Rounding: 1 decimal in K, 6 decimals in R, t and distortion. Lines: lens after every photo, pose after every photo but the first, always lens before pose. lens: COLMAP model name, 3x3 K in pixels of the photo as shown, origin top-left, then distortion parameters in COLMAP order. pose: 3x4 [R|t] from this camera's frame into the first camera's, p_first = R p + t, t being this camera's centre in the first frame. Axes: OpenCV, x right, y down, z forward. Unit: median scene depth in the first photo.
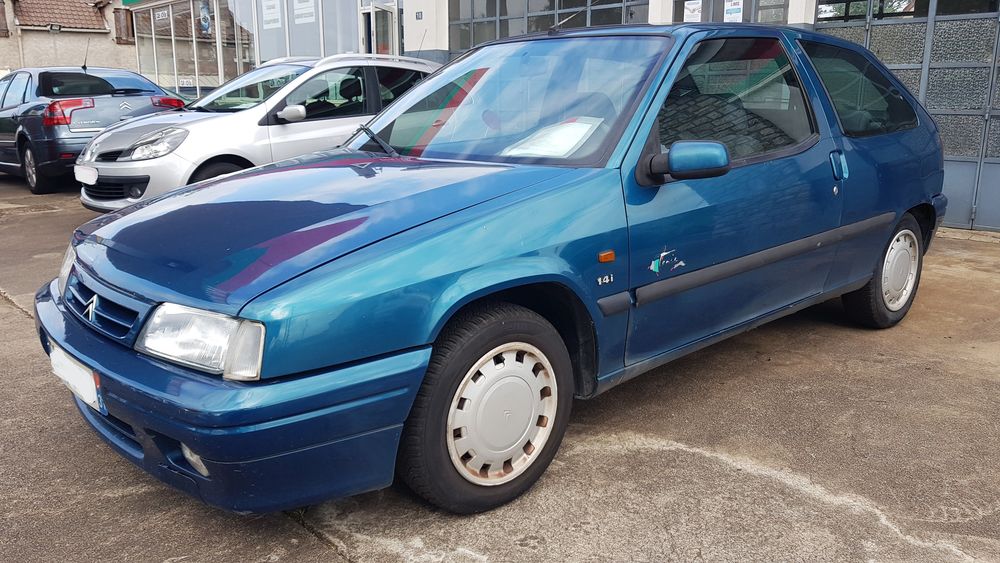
lens RADIAL K [[868.2, 0, 483.5], [0, 868.2, 279.2], [0, 0, 1]] dist [0.087568, -0.190158]
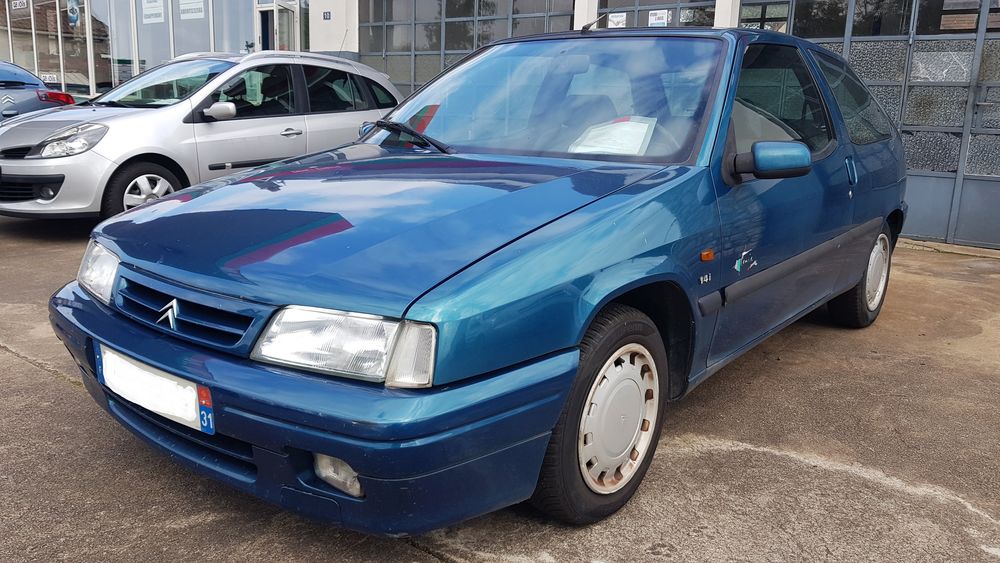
lens RADIAL K [[868.2, 0, 483.5], [0, 868.2, 279.2], [0, 0, 1]] dist [0.087568, -0.190158]
pose [[0.983894, -0.006172, 0.178644, -0.269326], [0.008473, 0.999891, -0.012121, 0.010383], [-0.178549, 0.013439, 0.983839, 0.069911]]
